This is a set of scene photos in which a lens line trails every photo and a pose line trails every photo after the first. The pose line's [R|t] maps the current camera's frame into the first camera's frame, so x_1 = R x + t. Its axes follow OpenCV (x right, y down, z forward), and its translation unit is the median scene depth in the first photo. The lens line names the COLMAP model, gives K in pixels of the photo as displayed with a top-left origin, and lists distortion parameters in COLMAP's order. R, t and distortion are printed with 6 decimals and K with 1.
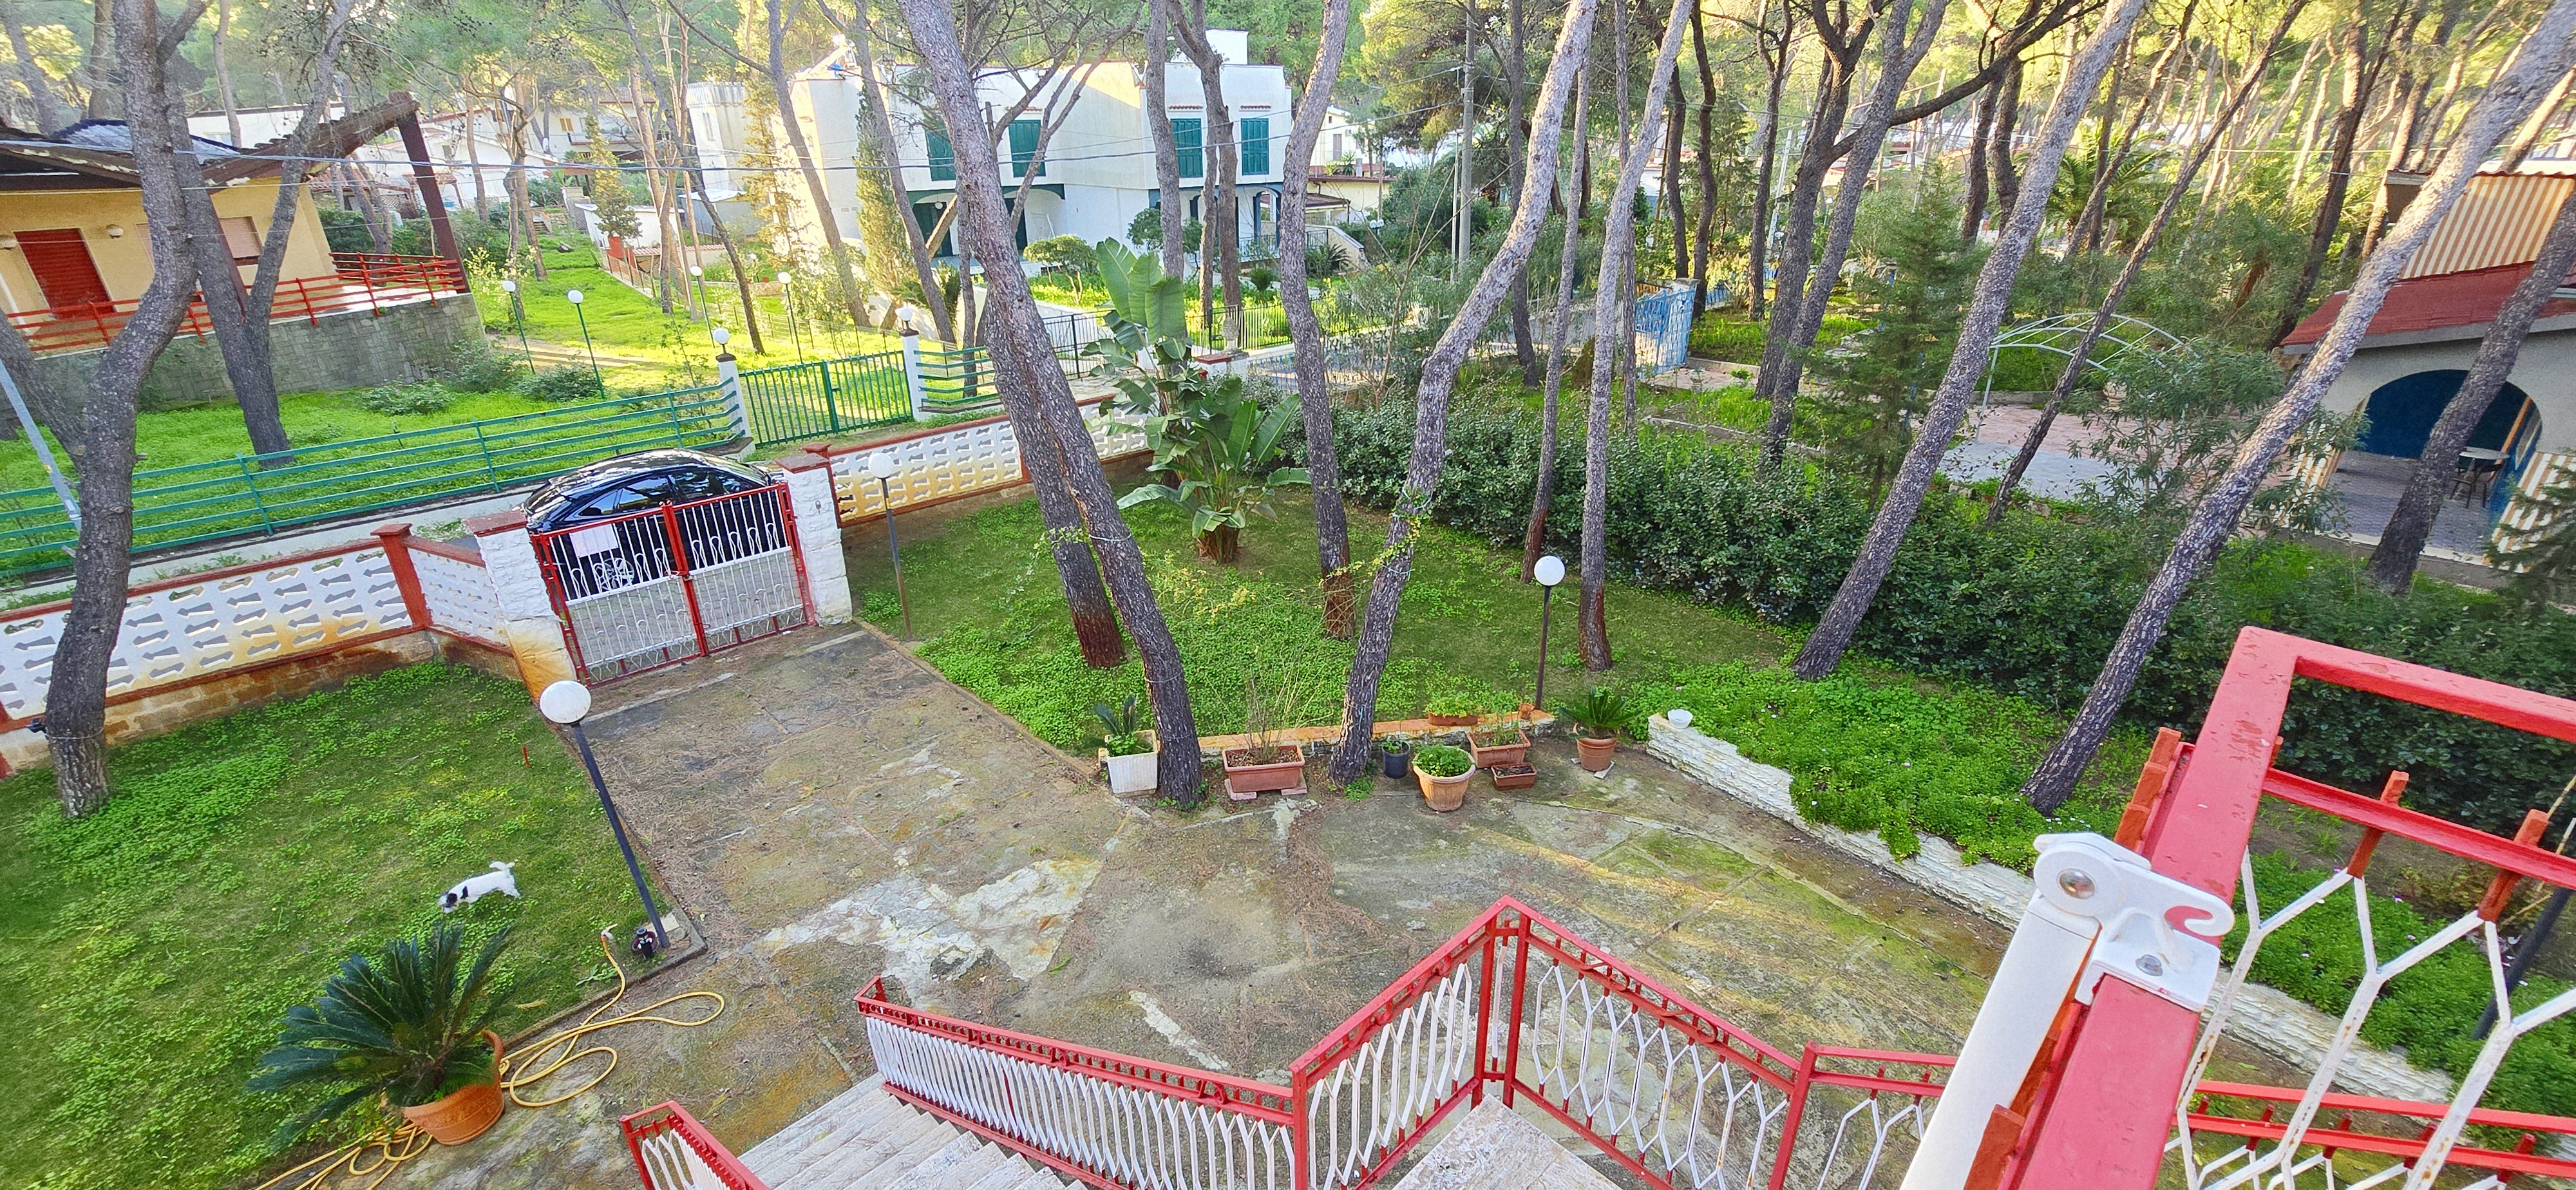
lens RADIAL K [[1064.0, 0, 1288.7], [0, 1064.0, 578.3], [0, 0, 1]] dist [0.015737, 0.000279]
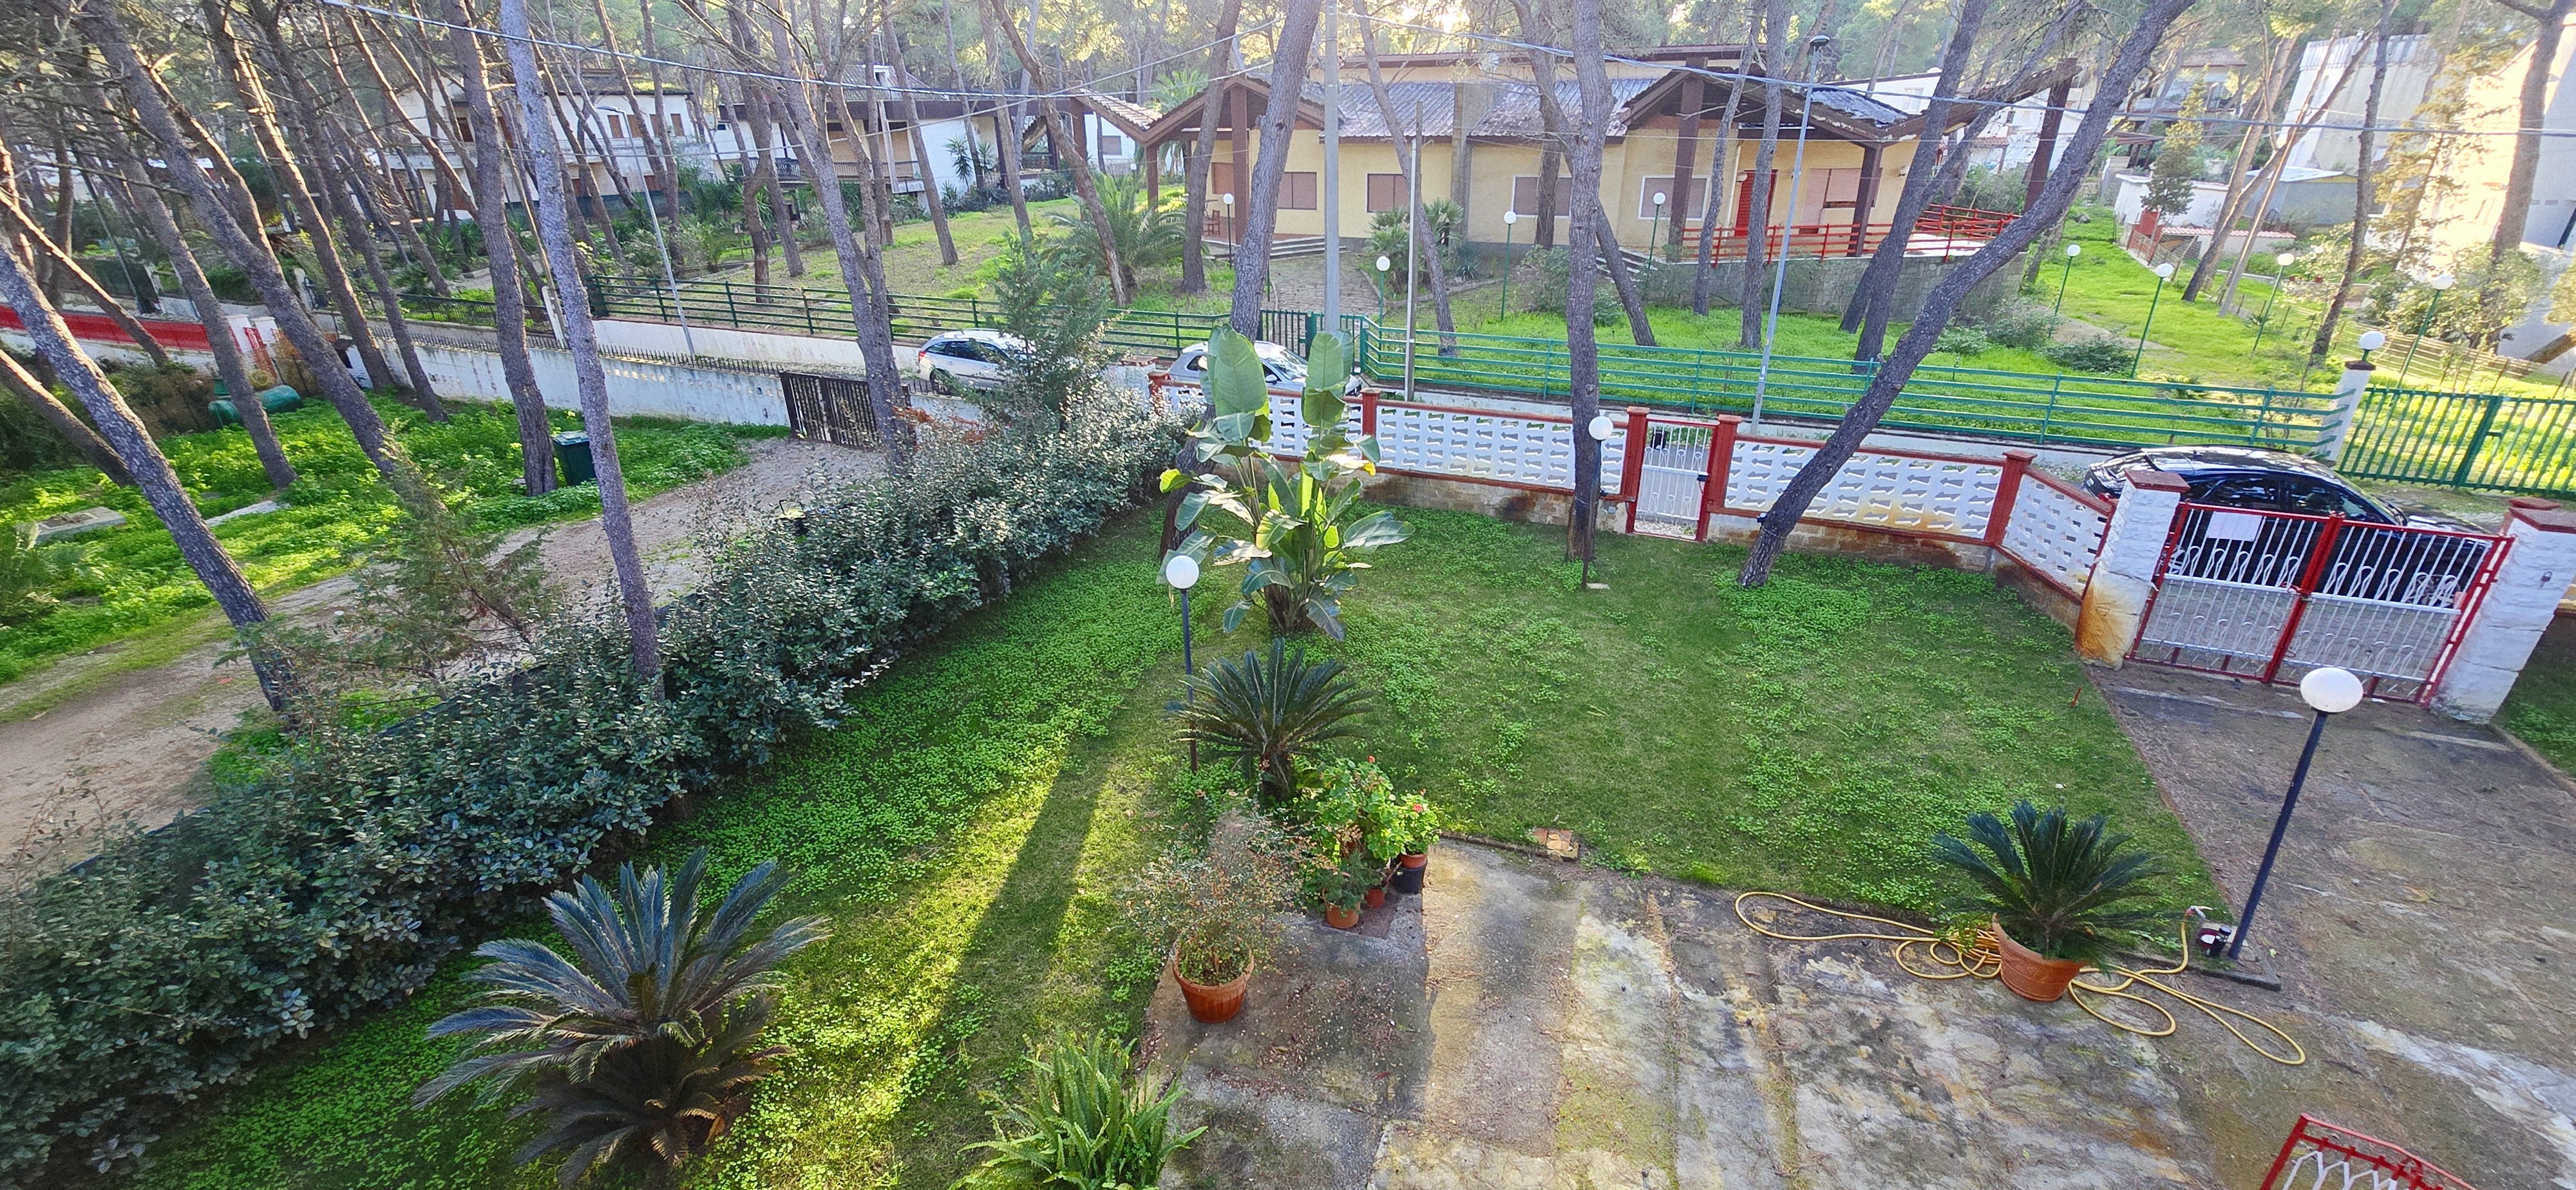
lens RADIAL K [[1064.0, 0, 1288.7], [0, 1064.0, 578.3], [0, 0, 1]] dist [0.015737, 0.000279]
pose [[0.439776, 0.383845, -0.811948, -0.216488], [-0.364593, 0.902521, 0.229188, 0.090979], [0.820773, 0.195239, 0.536855, -0.190982]]
